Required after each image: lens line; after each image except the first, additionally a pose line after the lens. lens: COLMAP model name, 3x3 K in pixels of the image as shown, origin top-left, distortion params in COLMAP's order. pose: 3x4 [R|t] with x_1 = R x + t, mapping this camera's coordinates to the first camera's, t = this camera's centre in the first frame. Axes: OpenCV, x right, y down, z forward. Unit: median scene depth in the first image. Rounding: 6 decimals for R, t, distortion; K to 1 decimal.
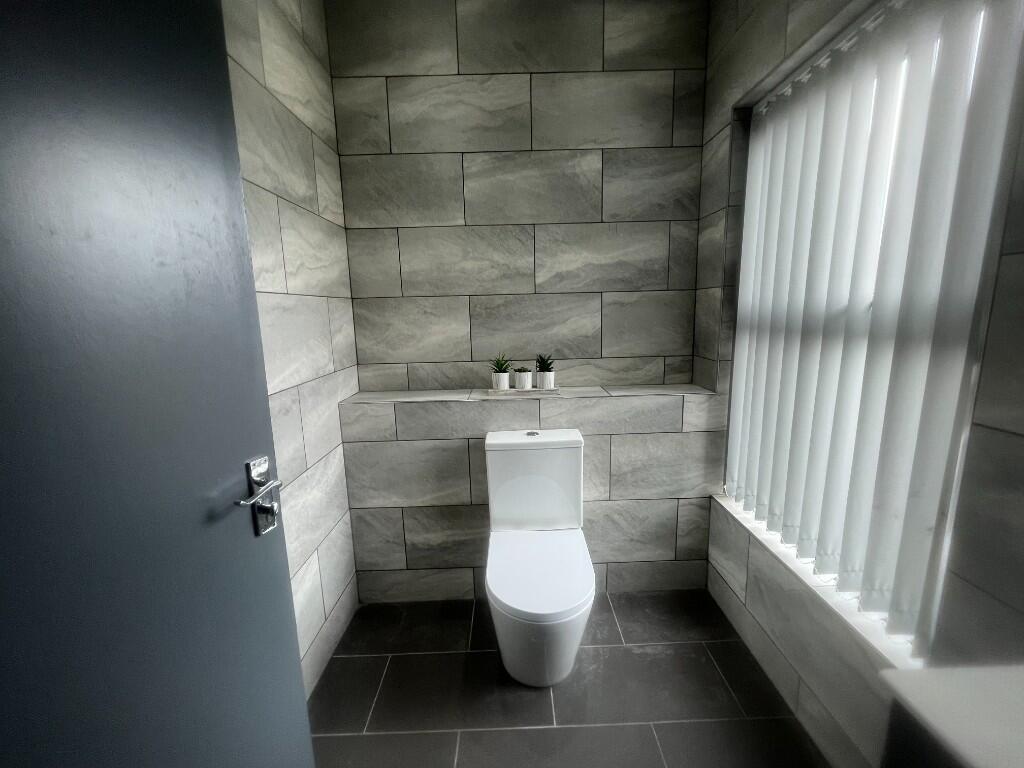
lens RADIAL K [[407.6, 0, 514.5], [0, 407.6, 382.5], [0, 0, 1]] dist [-0.004753, -0.000690]
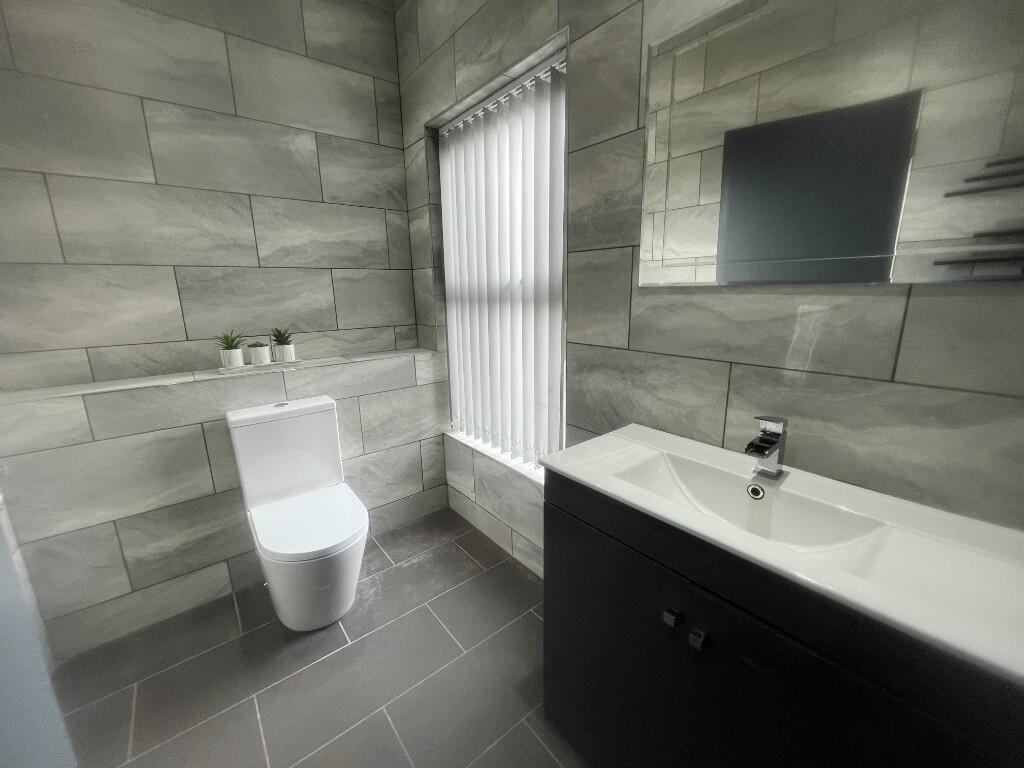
lens RADIAL K [[407.6, 0, 515.3], [0, 407.6, 382.6], [0, 0, 1]] dist [-0.004753, -0.000690]
pose [[0.780756, -0.126884, 0.611817, -0.109799], [0.104009, 0.991895, 0.072979, 0.053852], [-0.616118, 0.006656, 0.787626, -0.157219]]
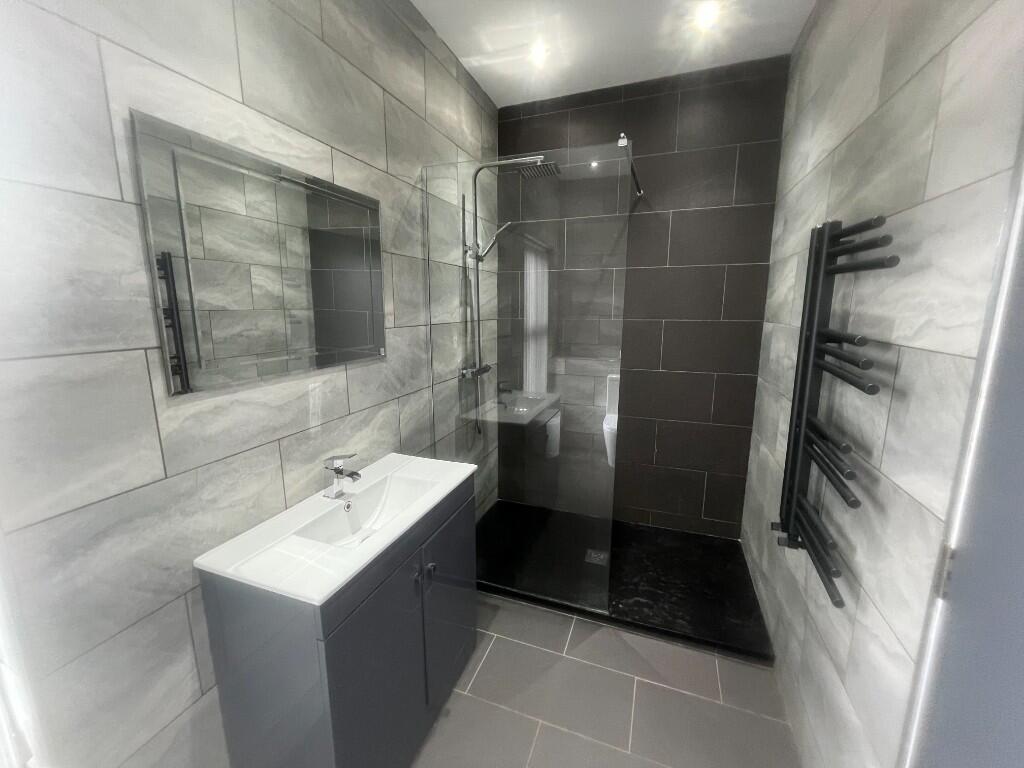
lens RADIAL K [[407.6, 0, 510.4], [0, 407.6, 382.6], [0, 0, 1]] dist [-0.004753, -0.000690]
pose [[-0.930667, -0.036518, 0.364039, -0.133695], [0.092074, 0.939605, 0.329642, -0.222592], [-0.354091, 0.340306, -0.871098, 0.654658]]
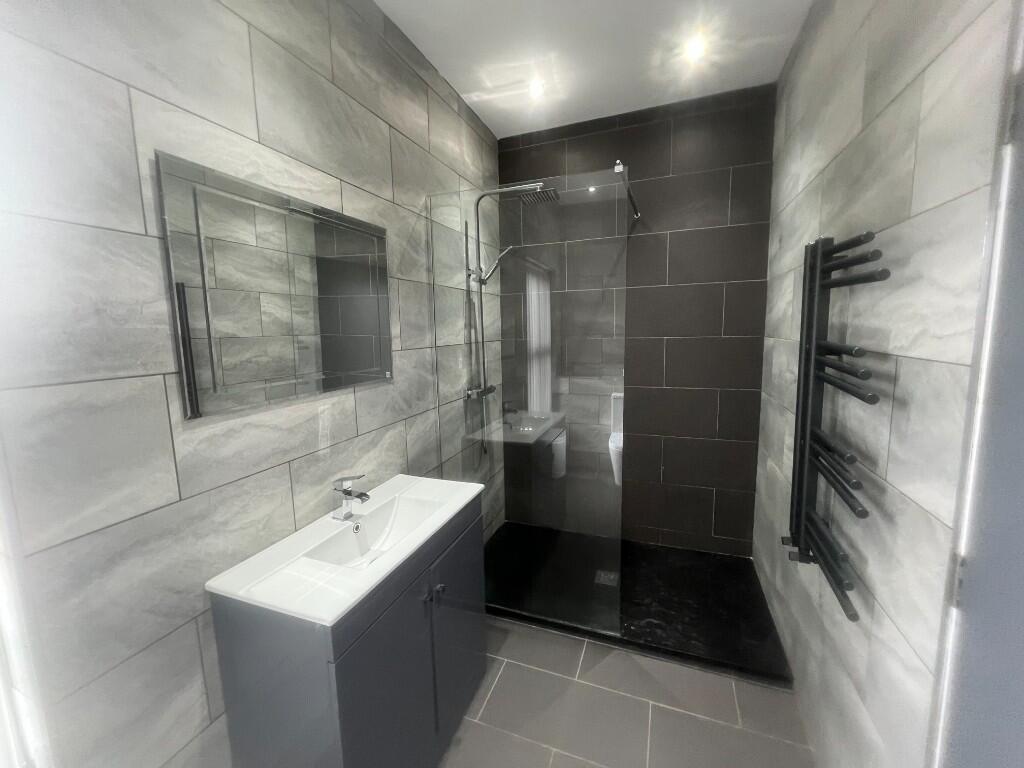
lens RADIAL K [[407.6, 0, 510.8], [0, 407.6, 382.7], [0, 0, 1]] dist [-0.004753, -0.000690]
pose [[-0.927796, 0.002046, 0.373081, -0.136776], [0.114380, 0.953392, 0.279215, -0.221882], [-0.355121, 0.301728, -0.884788, 0.671164]]
